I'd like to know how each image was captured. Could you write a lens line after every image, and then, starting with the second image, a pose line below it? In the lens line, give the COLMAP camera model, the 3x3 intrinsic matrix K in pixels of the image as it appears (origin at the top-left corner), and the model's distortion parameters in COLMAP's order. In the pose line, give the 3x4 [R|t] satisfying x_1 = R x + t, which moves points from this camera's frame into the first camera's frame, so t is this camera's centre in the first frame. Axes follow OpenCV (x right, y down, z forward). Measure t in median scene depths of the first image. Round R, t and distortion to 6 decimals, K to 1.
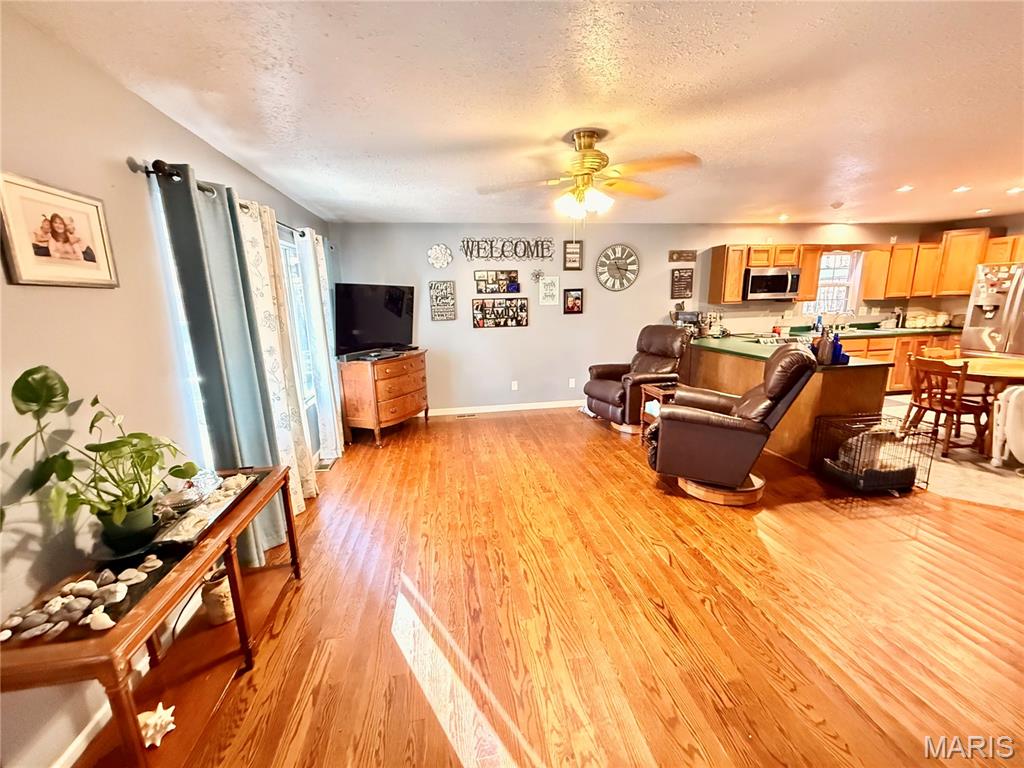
lens RADIAL K [[406.6, 0, 512.2], [0, 406.6, 384.7], [0, 0, 1]] dist [0.001295, -0.000152]
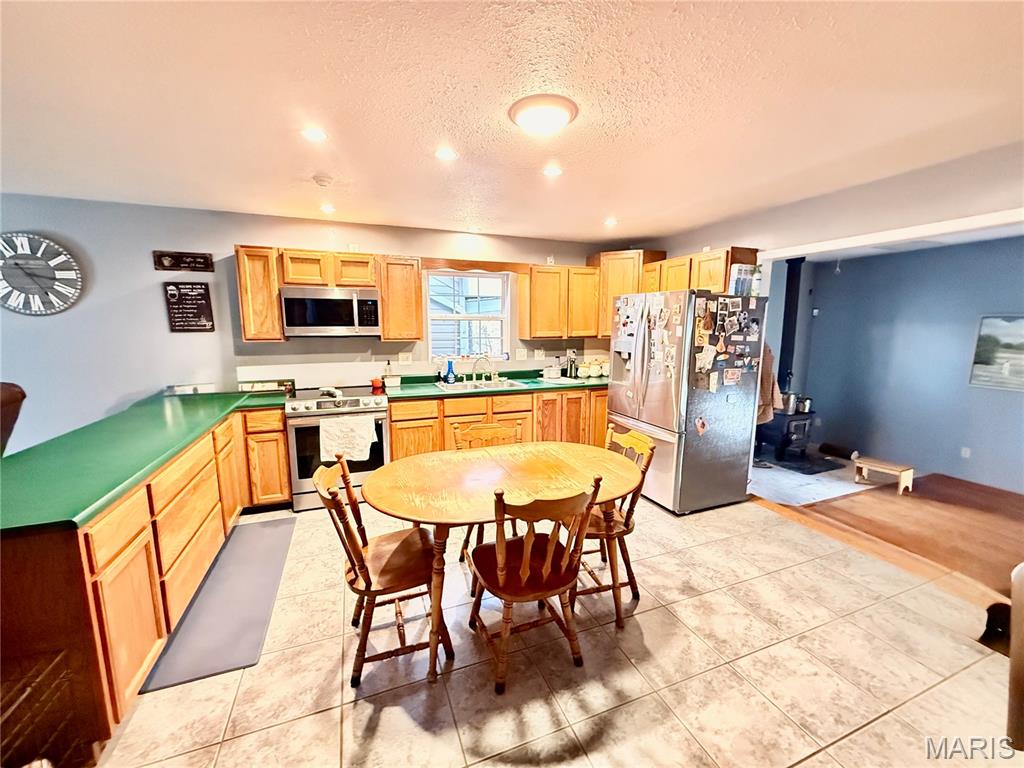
lens RADIAL K [[406.6, 0, 512.9], [0, 406.6, 384.9], [0, 0, 1]] dist [0.001295, -0.000152]
pose [[0.977504, -0.003412, 0.210888, 0.800269], [0.016734, 0.997972, -0.061421, -0.094107], [-0.210251, 0.063569, 0.975579, 0.339937]]
